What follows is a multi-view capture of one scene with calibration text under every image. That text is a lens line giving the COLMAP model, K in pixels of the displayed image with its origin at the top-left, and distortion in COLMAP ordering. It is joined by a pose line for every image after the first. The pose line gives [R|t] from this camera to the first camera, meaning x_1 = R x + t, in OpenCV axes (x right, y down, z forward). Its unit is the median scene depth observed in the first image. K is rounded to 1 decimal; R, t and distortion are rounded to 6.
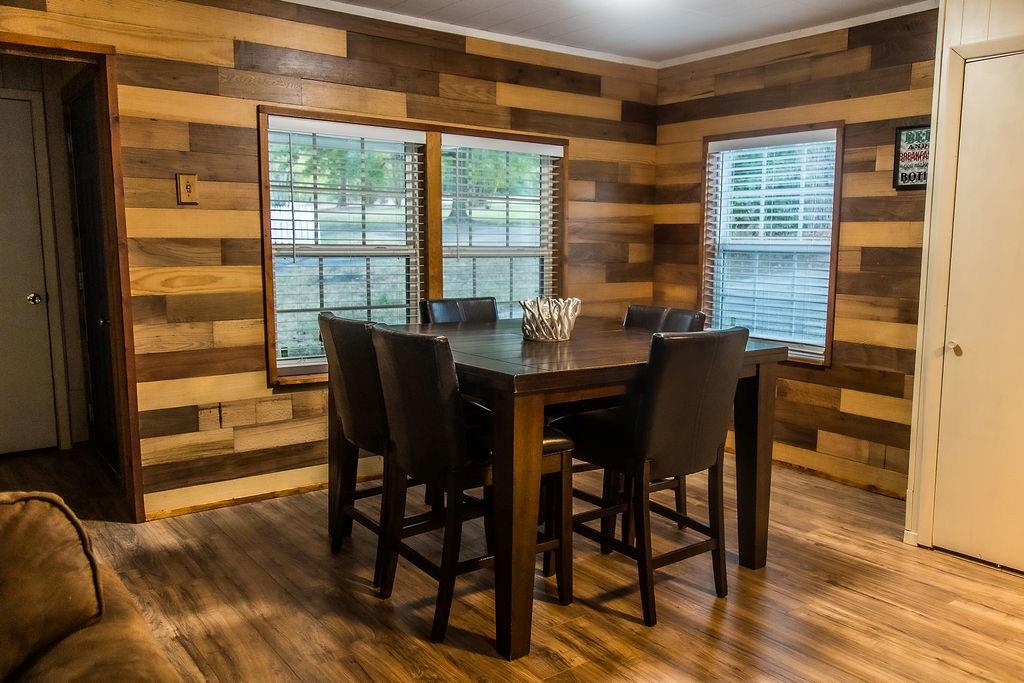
lens RADIAL K [[832.9, 0, 518.6], [0, 832.9, 341.3], [0, 0, 1]] dist [0.002826, 0.001839]
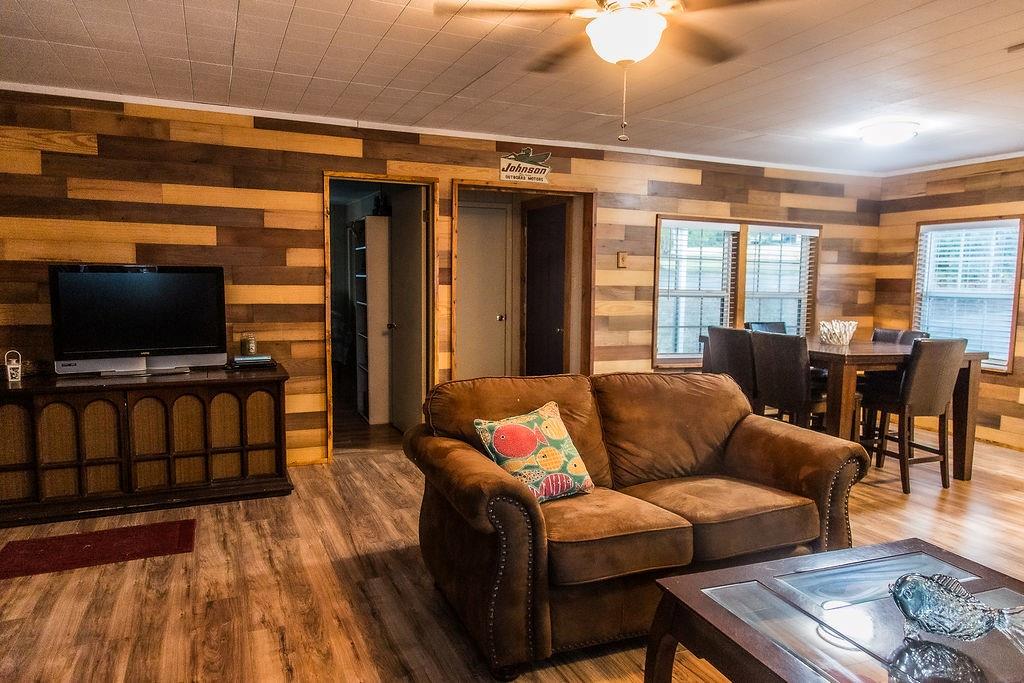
lens RADIAL K [[686.4, 0, 512.0], [0, 686.4, 341.5], [0, 0, 1]] dist [0.009750, -0.001599]
pose [[0.967872, 0.031507, -0.249461, -0.193270], [-0.040812, 0.998647, -0.032216, 0.048685], [0.248108, 0.041362, 0.967849, -0.439141]]
